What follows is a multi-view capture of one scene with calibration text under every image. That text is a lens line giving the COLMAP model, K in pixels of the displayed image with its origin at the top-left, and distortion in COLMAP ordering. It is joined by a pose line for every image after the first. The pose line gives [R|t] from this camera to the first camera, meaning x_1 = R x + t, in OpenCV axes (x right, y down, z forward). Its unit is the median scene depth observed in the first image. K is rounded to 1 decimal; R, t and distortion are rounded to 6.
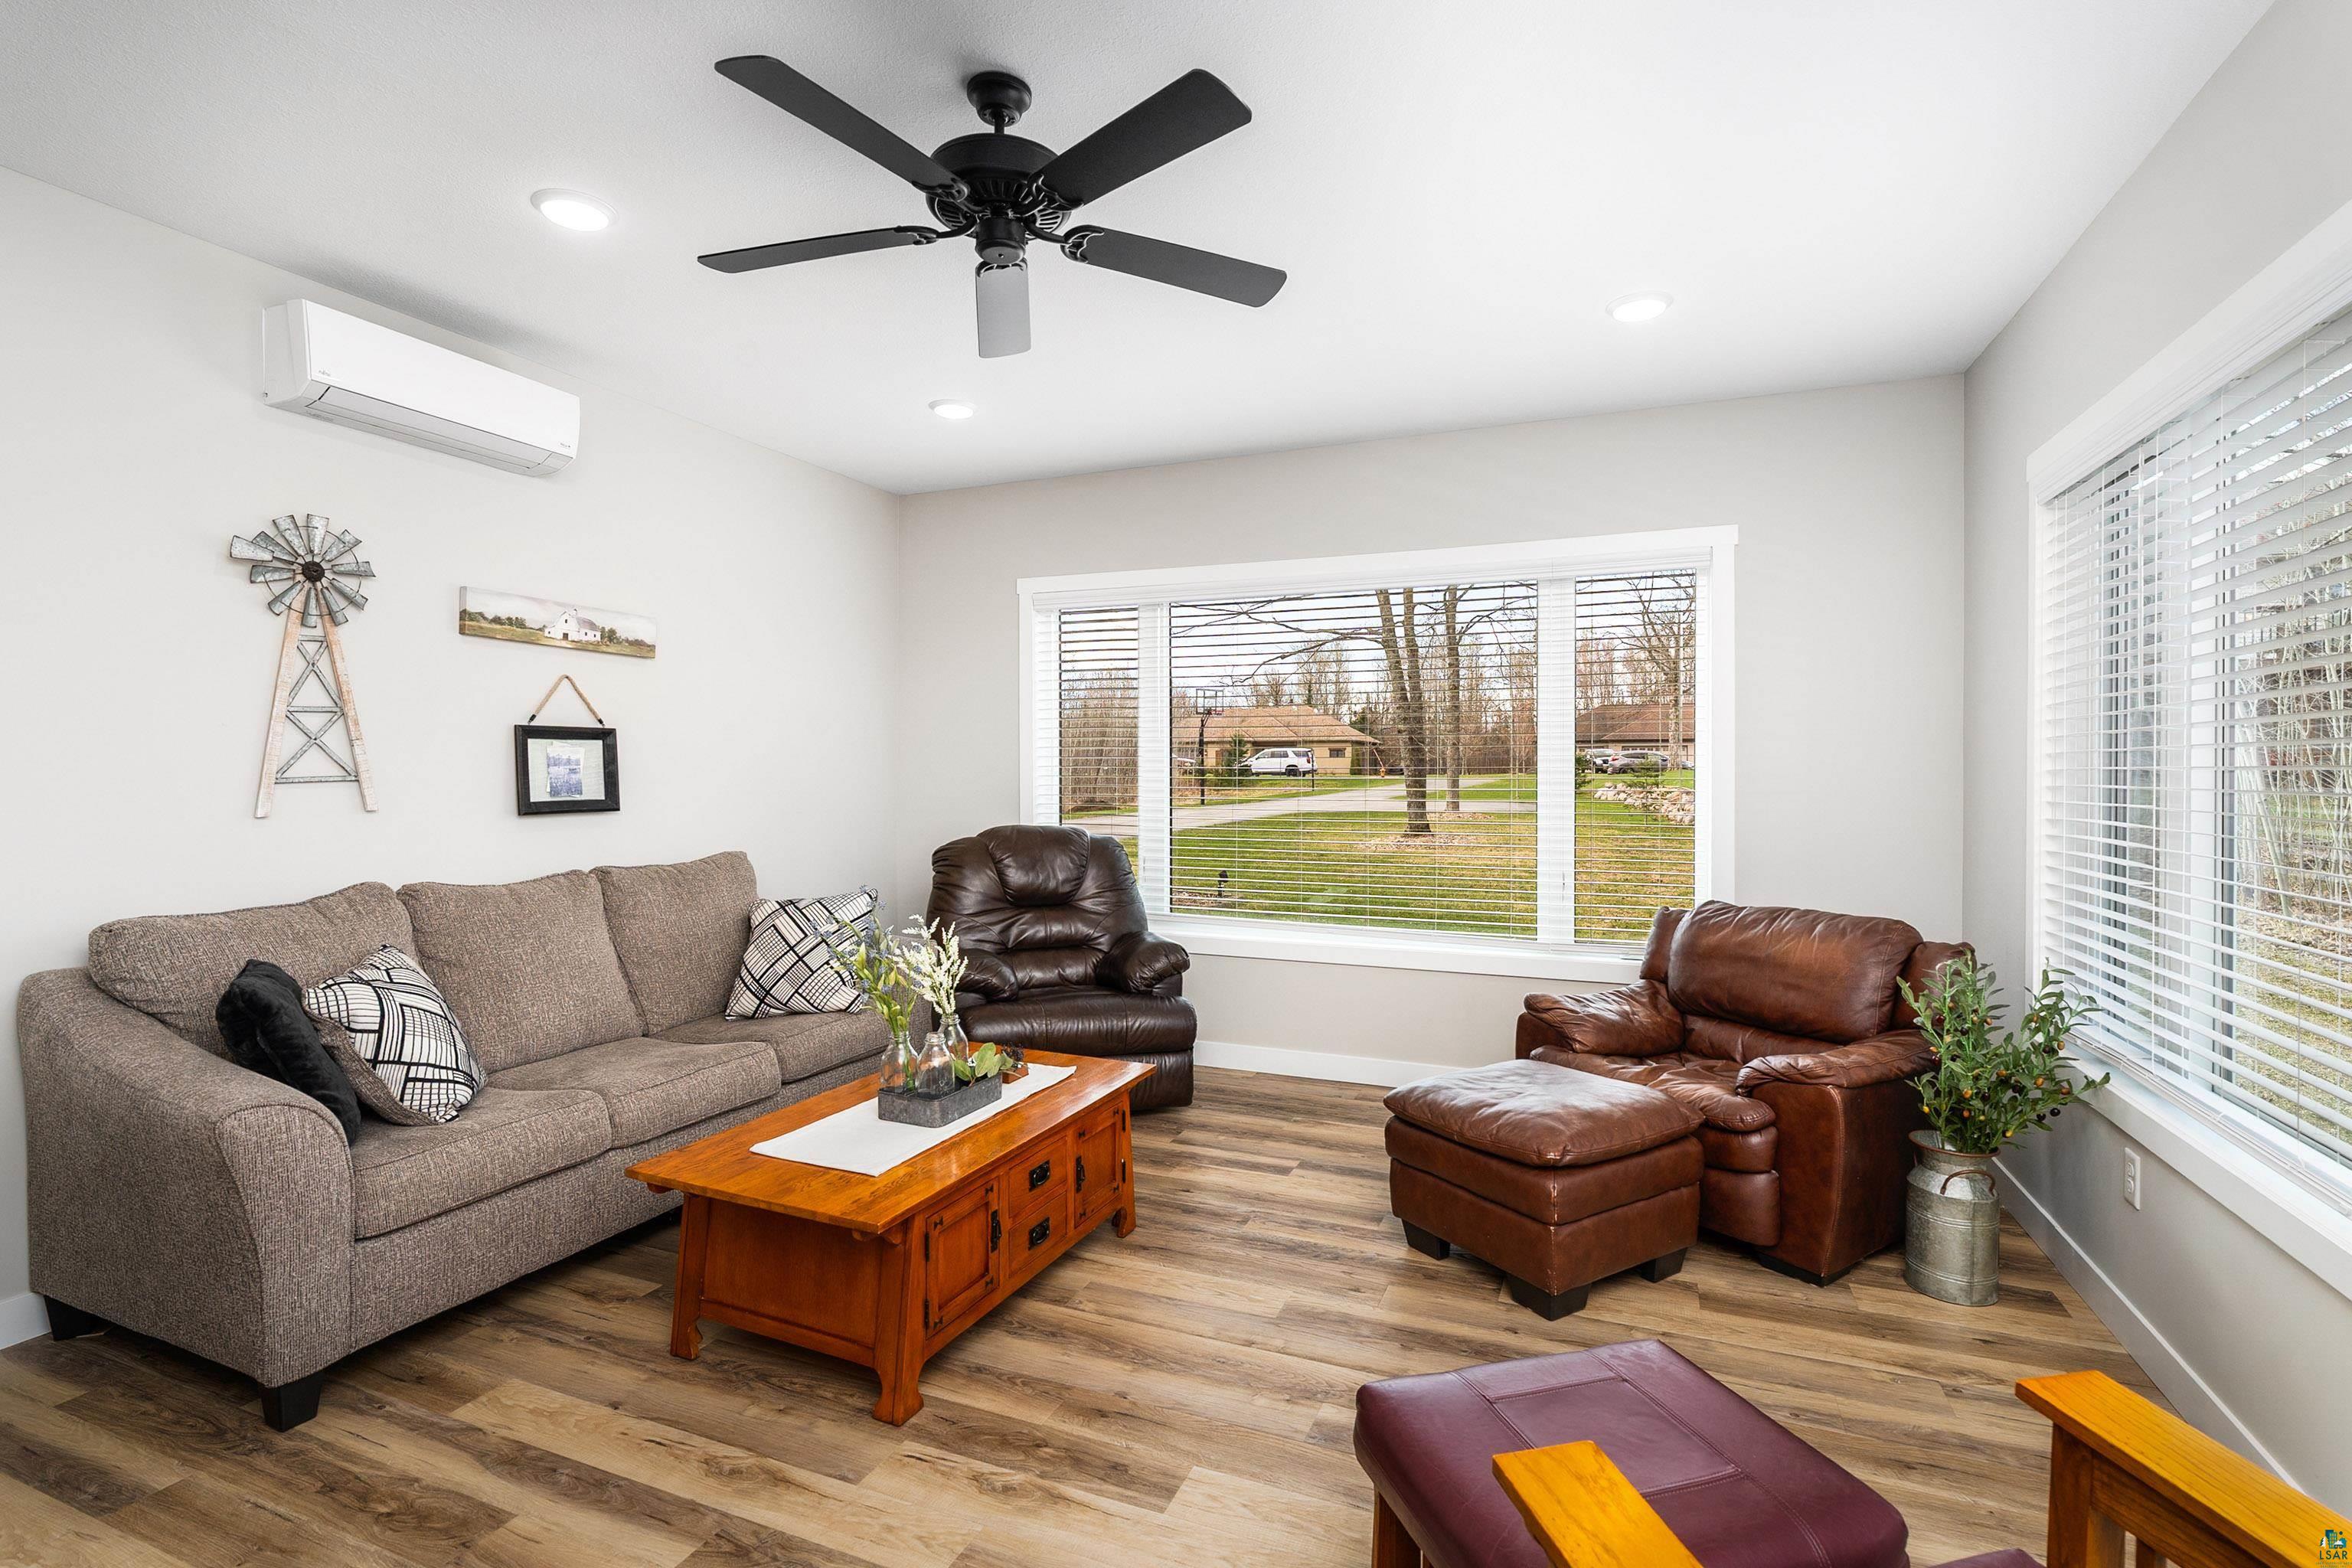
lens RADIAL K [[1198.5, 0, 1211.8], [0, 1198.5, 785.8], [0, 0, 1]] dist [-0.004897, 0.000080]
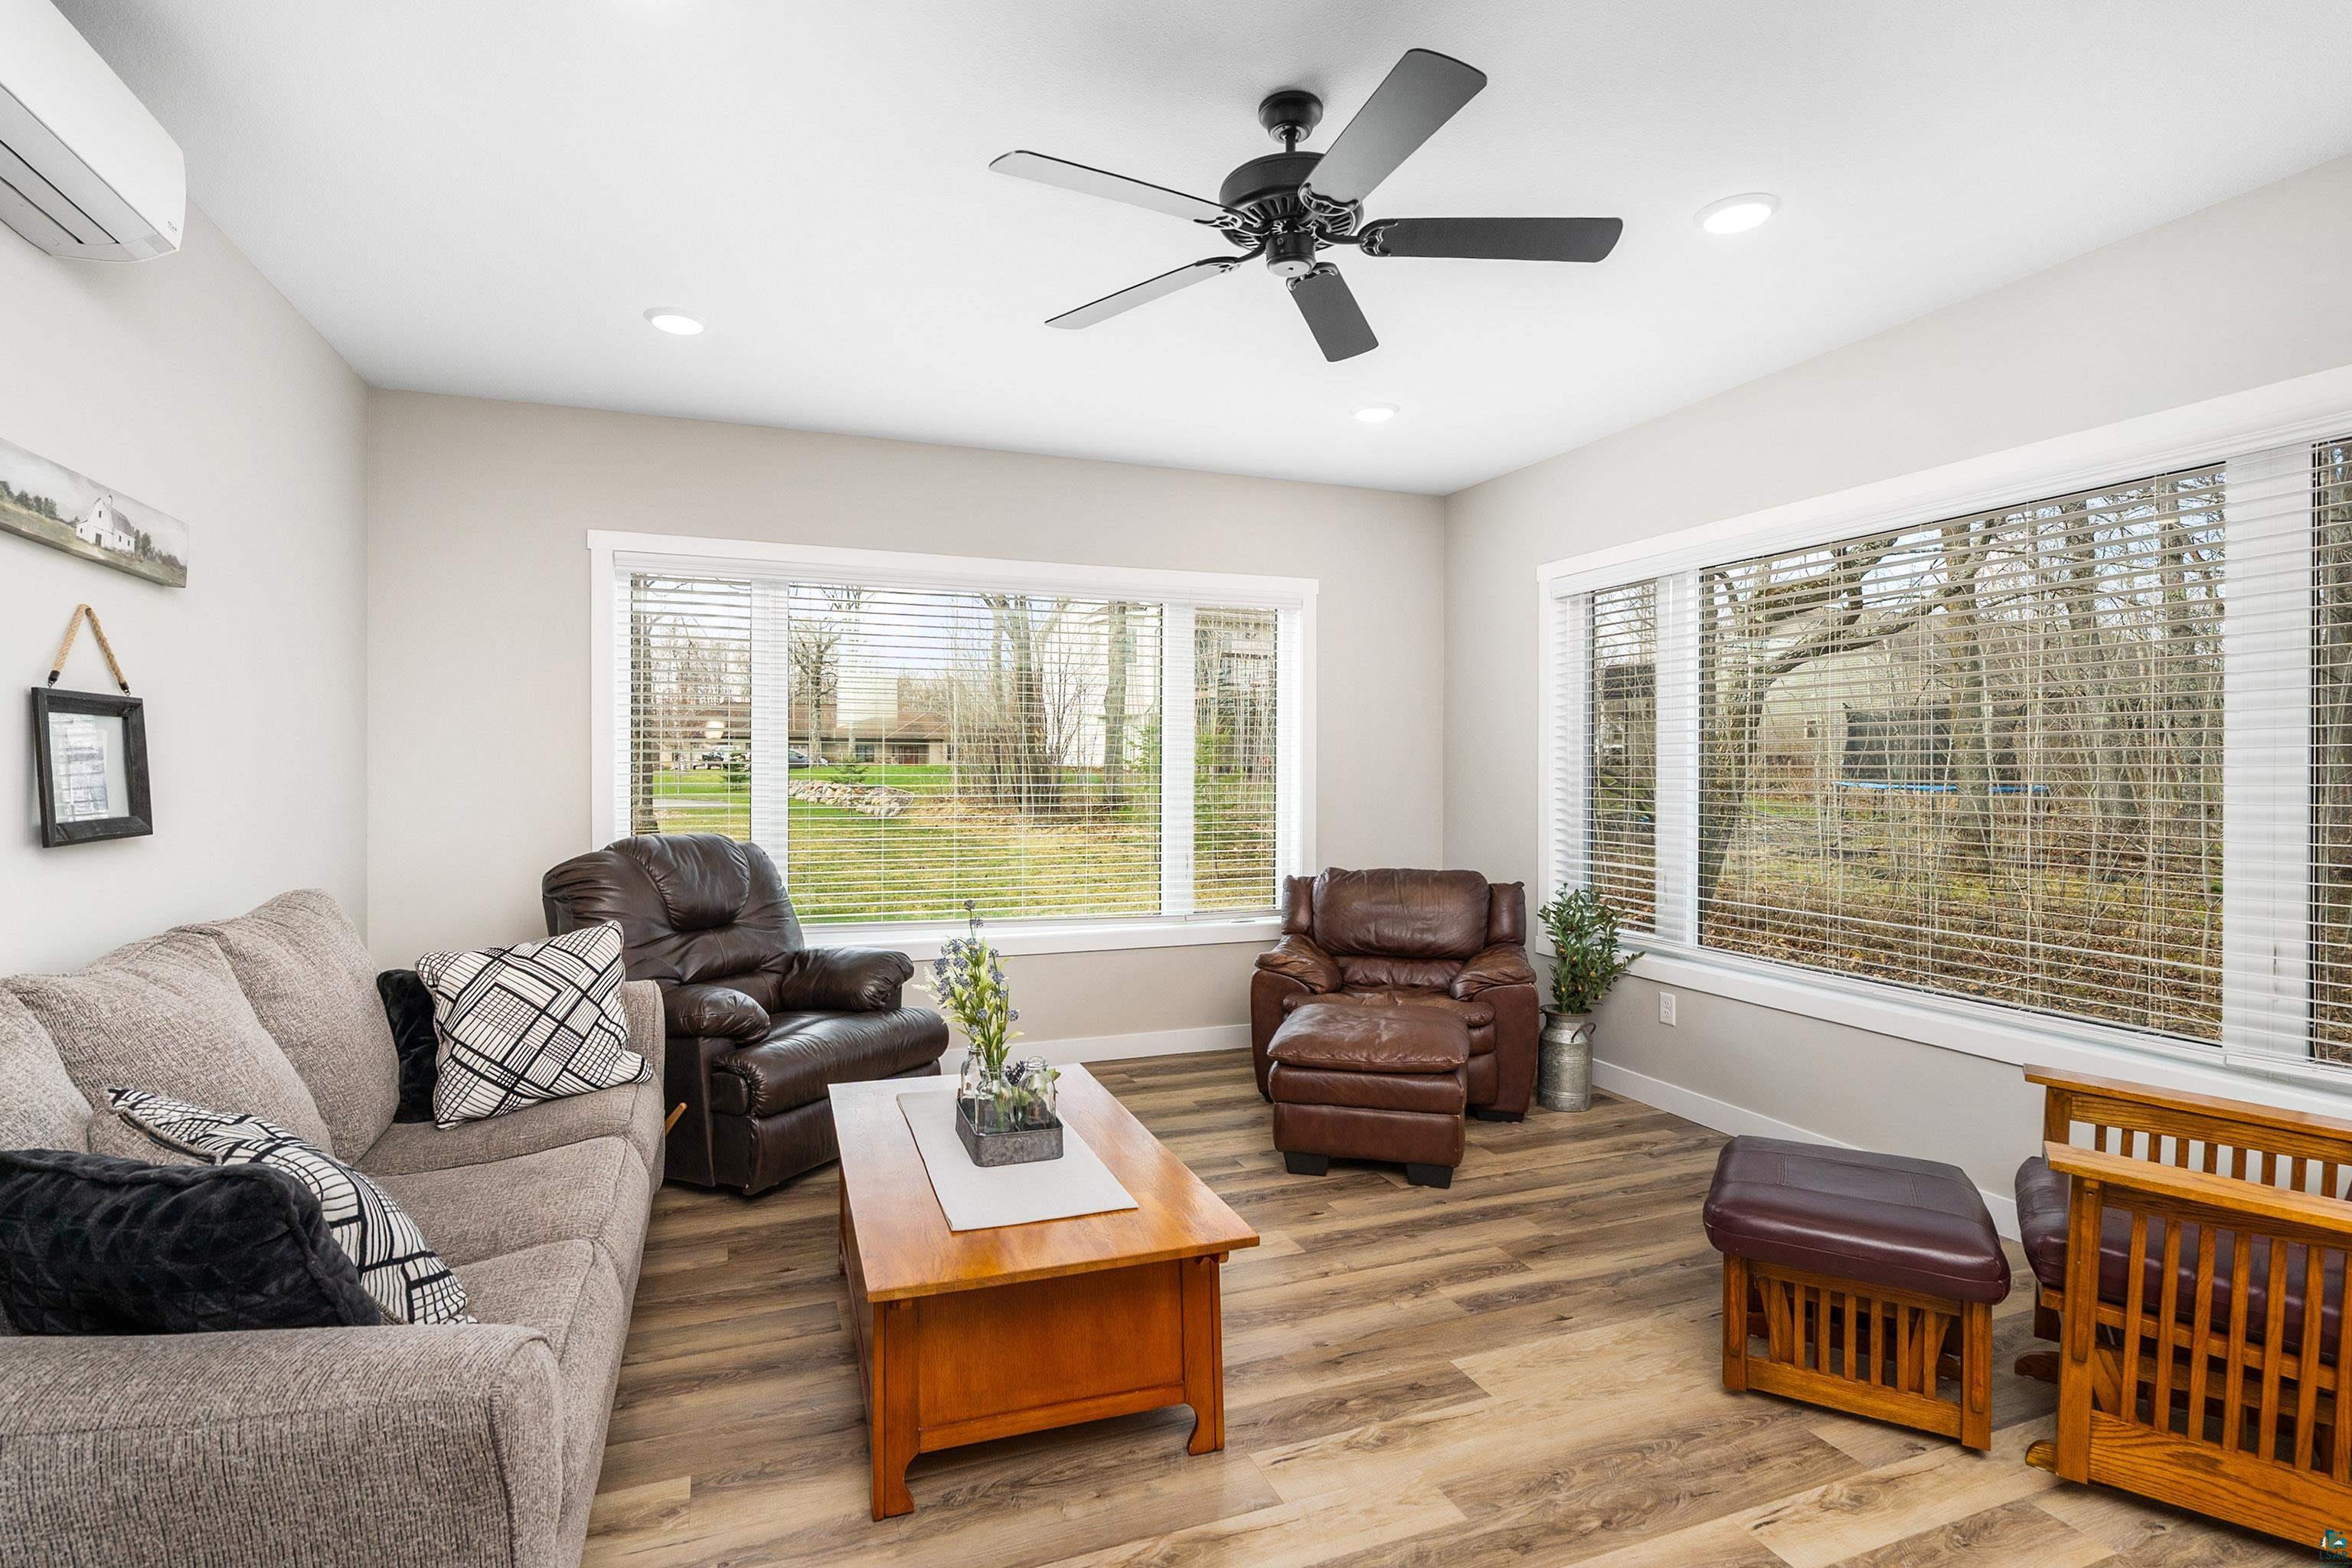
lens RADIAL K [[1155.1, 0, 1179.0], [0, 1155.1, 776.3], [0, 0, 1]] dist [-0.004615, -0.000069]
pose [[0.695005, -0.002409, 0.719001, -0.592661], [0.006331, 0.999976, -0.002770, -0.003789], [-0.718977, 0.006477, 0.695004, 0.231920]]
